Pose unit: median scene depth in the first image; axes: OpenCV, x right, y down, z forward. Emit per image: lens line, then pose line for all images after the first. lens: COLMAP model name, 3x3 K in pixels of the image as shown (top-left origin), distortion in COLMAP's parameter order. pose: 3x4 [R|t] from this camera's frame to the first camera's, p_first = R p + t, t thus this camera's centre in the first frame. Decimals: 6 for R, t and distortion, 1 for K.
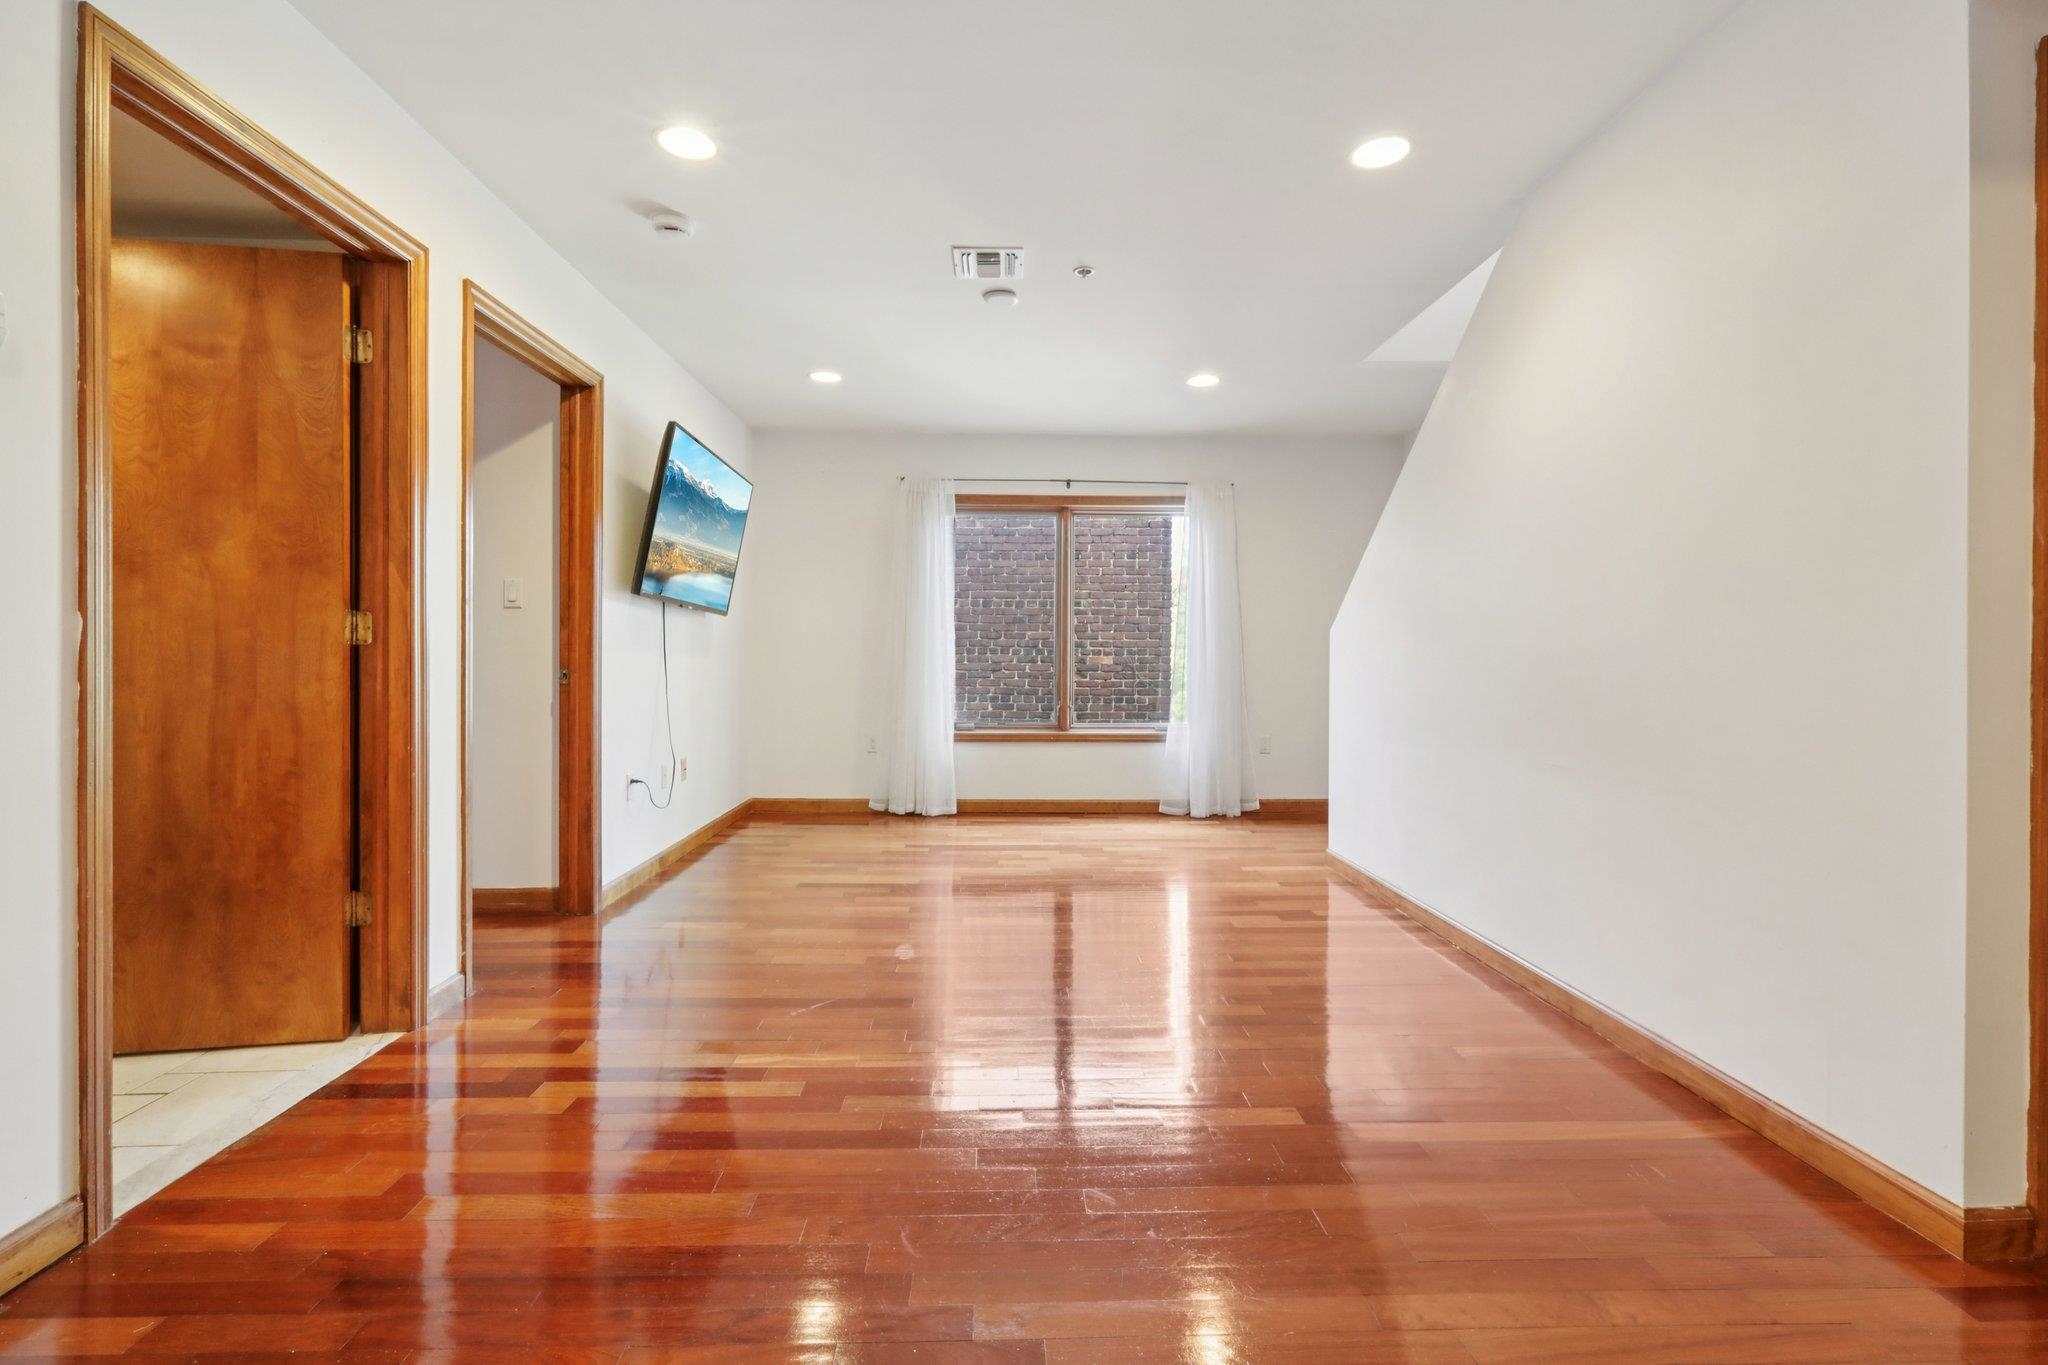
lens RADIAL K [[932.1, 0, 1024.0], [0, 932.1, 682.5], [0, 0, 1]] dist [0.000885, 0.000052]
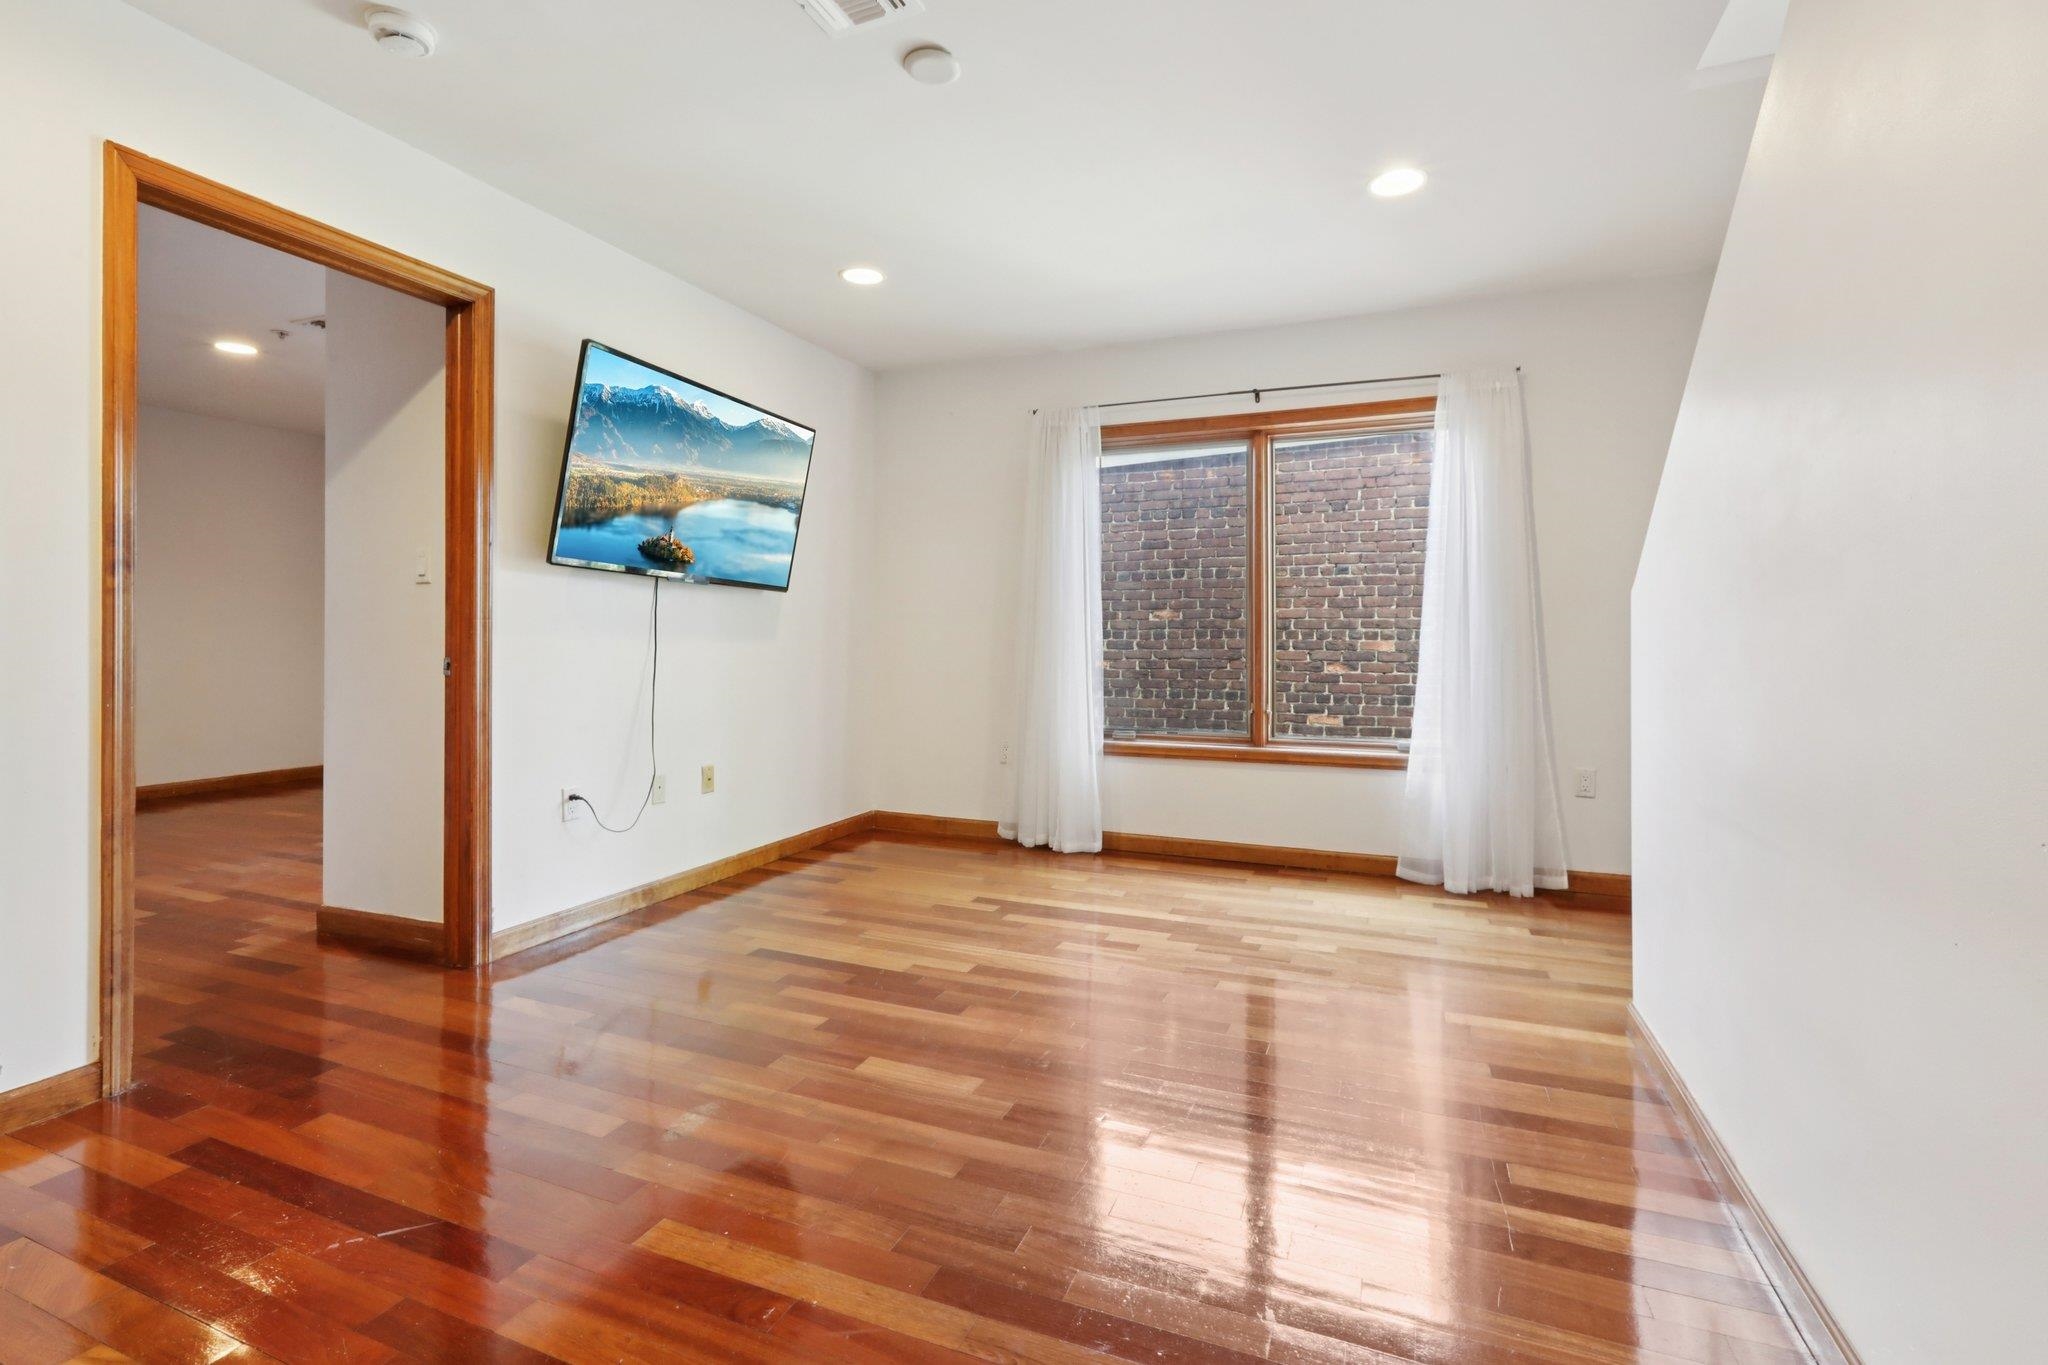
lens RADIAL K [[941.5, 0, 1024.2], [0, 941.5, 648.4], [0, 0, 1]] dist [-0.002215, -0.000007]
pose [[0.913043, 0.002074, -0.407859, 0.176517], [-0.010477, 0.999776, -0.018370, -0.007359], [0.407730, 0.021046, 0.912860, 0.281247]]
